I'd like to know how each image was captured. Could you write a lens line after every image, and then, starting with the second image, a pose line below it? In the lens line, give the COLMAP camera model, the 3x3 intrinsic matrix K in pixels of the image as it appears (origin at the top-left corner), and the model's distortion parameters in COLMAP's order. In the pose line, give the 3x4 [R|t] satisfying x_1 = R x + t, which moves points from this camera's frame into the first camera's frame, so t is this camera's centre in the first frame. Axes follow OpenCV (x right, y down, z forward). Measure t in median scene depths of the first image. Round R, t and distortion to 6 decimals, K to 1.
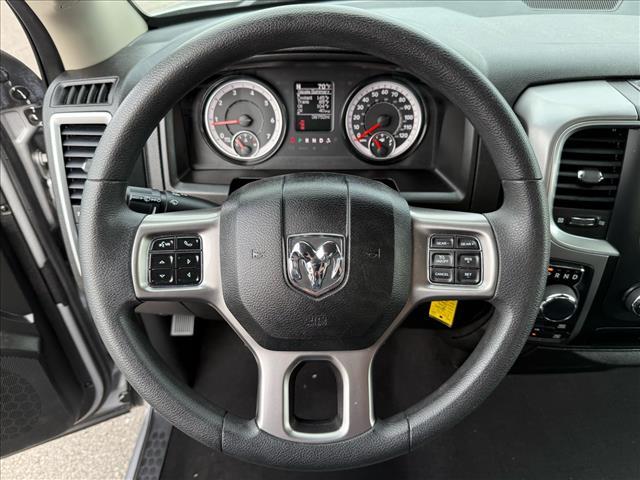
lens RADIAL K [[461.6, 0, 320.0], [0, 461.6, 240.0], [0, 0, 1]] dist [0.127534, -0.225646]
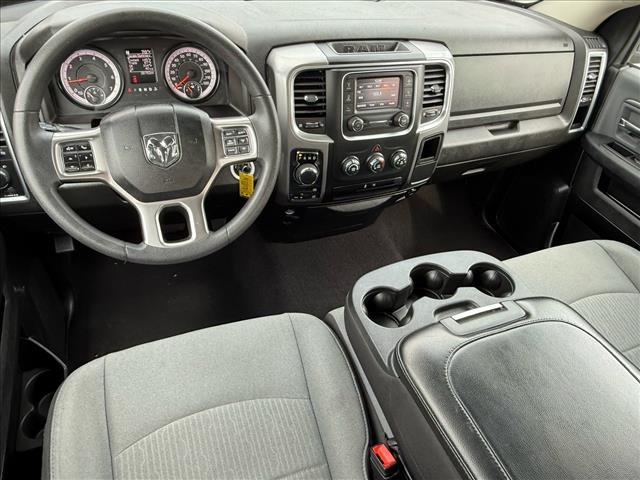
lens RADIAL K [[432.2, 0, 310.6], [0, 432.2, 239.7], [0, 0, 1]] dist [0.002929, 0.003106]
pose [[0.934425, -0.169914, 0.313016, -0.034250], [0.139636, 0.983278, 0.116905, 0.170021], [-0.327646, -0.065530, 0.942525, -0.507022]]
